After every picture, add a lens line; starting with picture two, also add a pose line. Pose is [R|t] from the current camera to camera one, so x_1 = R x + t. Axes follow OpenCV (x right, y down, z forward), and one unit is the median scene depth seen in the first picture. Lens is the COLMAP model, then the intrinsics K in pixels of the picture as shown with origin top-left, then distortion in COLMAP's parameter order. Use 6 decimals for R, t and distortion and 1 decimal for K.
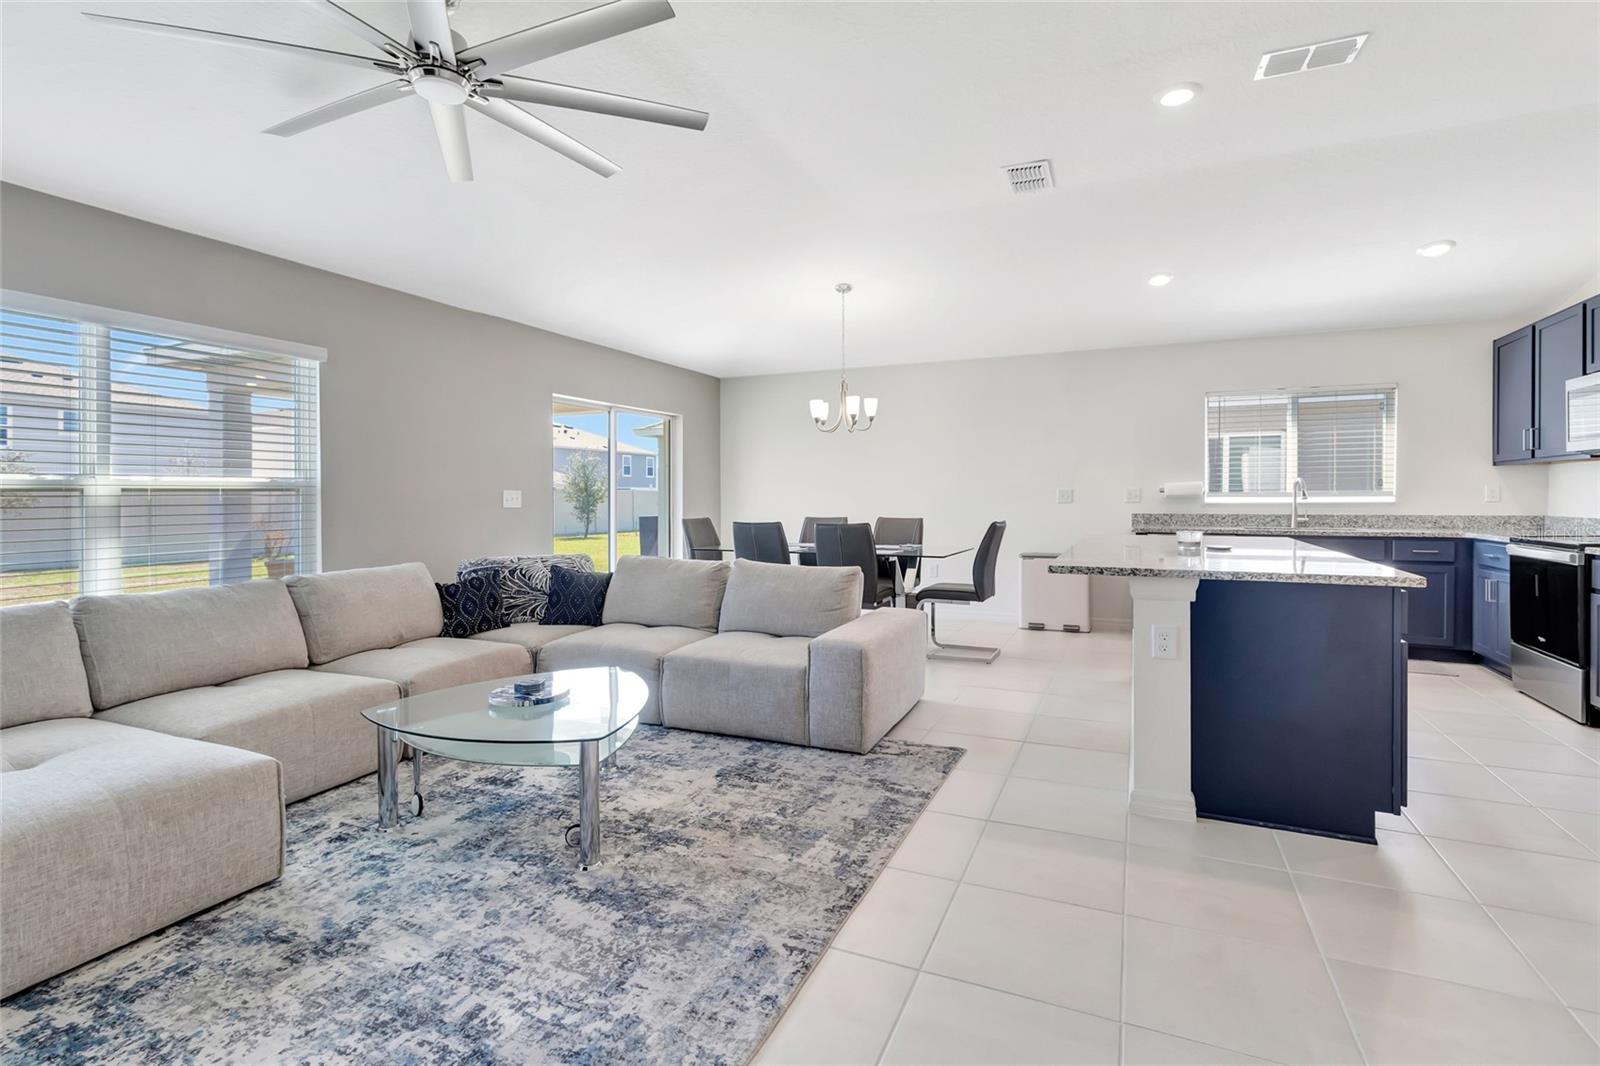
lens RADIAL K [[746.4, 0, 802.1], [0, 746.4, 512.1], [0, 0, 1]] dist [0.007697, -0.002084]
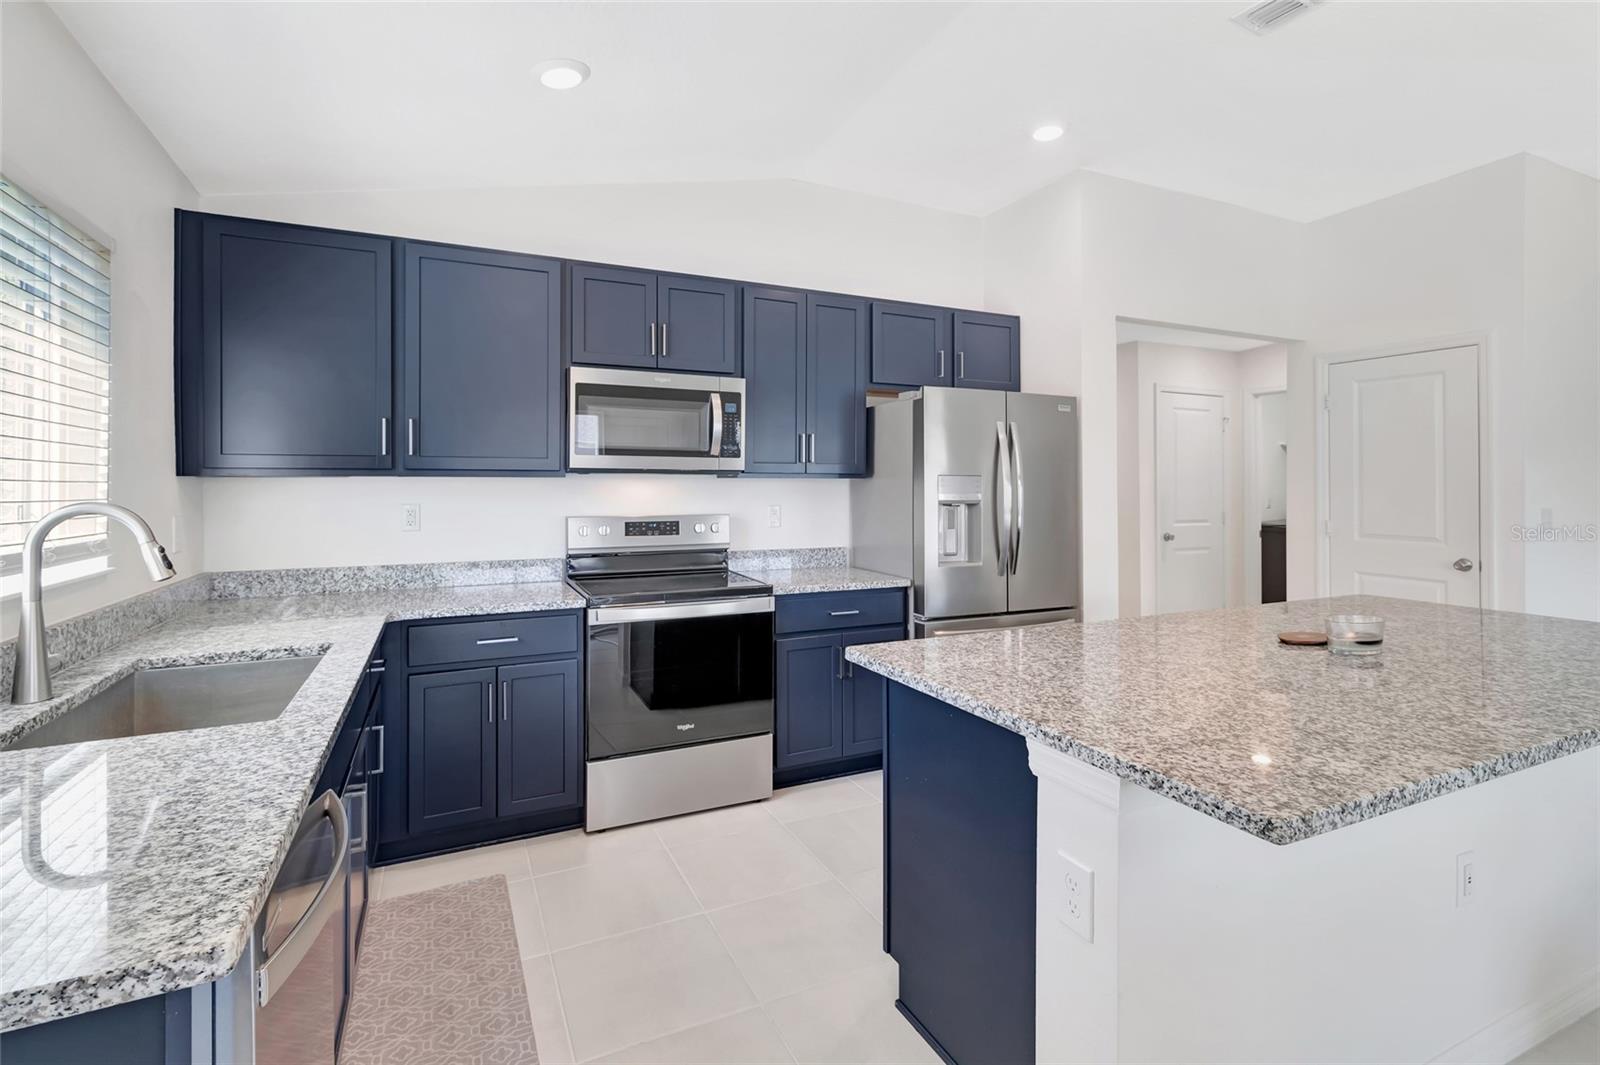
lens RADIAL K [[746.4, 0, 786.8], [0, 746.4, 482.2], [0, 0, 1]] dist [0.007697, -0.002084]
pose [[-0.765392, 0.008981, 0.643502, 0.337350], [0.015844, 0.999863, 0.004891, -0.055165], [-0.643370, 0.013939, -0.765429, 1.146533]]
